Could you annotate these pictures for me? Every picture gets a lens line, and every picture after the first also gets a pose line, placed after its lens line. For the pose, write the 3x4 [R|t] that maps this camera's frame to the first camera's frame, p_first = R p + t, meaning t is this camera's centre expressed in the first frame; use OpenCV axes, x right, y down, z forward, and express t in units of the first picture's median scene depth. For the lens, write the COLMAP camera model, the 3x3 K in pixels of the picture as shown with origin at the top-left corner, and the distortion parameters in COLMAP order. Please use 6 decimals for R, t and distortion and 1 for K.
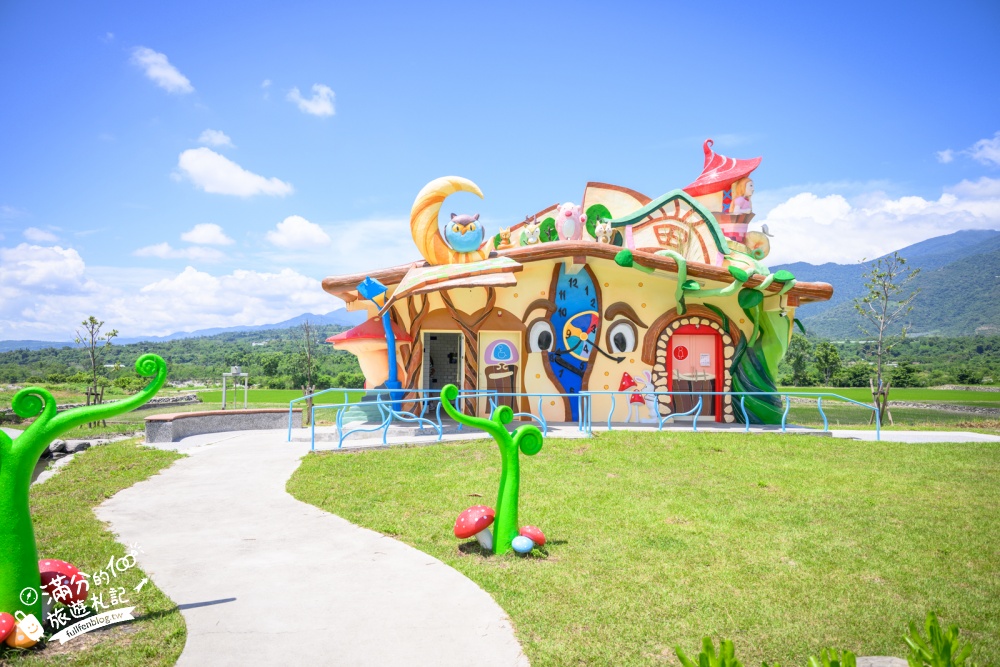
lens RADIAL K [[677.3, 0, 497.2], [0, 677.3, 335.5], [0, 0, 1]] dist [-0.000751, -0.001422]
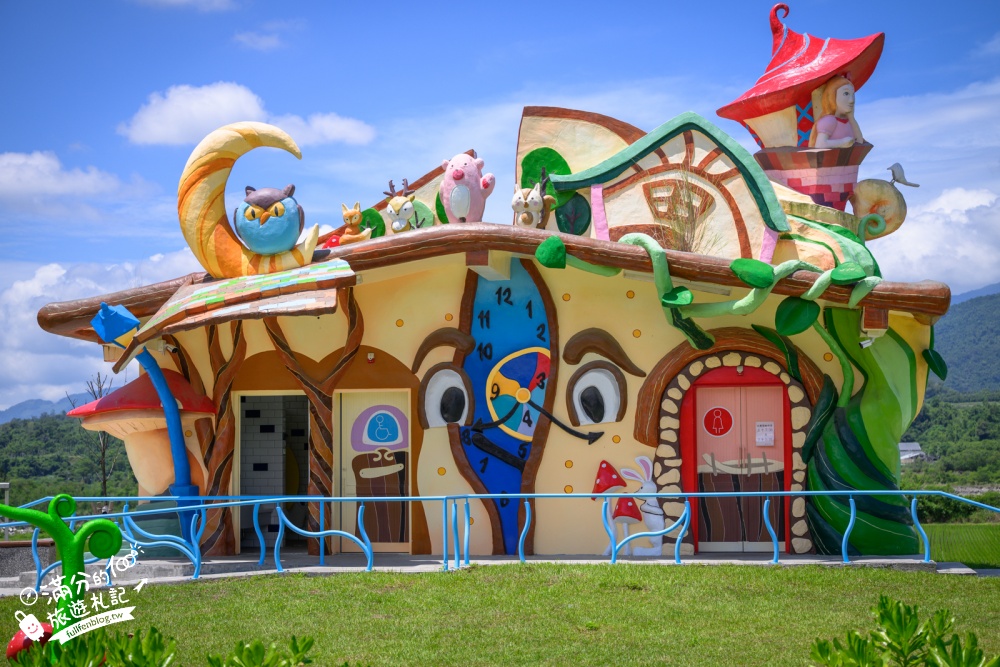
lens RADIAL K [[1778.4, 0, 511.4], [0, 1778.4, 364.7], [0, 0, 1]] dist [0.006893, -0.081692]
pose [[0.984346, -0.030089, -0.173662, 0.362774], [0.027422, 0.999467, -0.017737, 0.001783], [0.174103, 0.012697, 0.984646, -0.386103]]
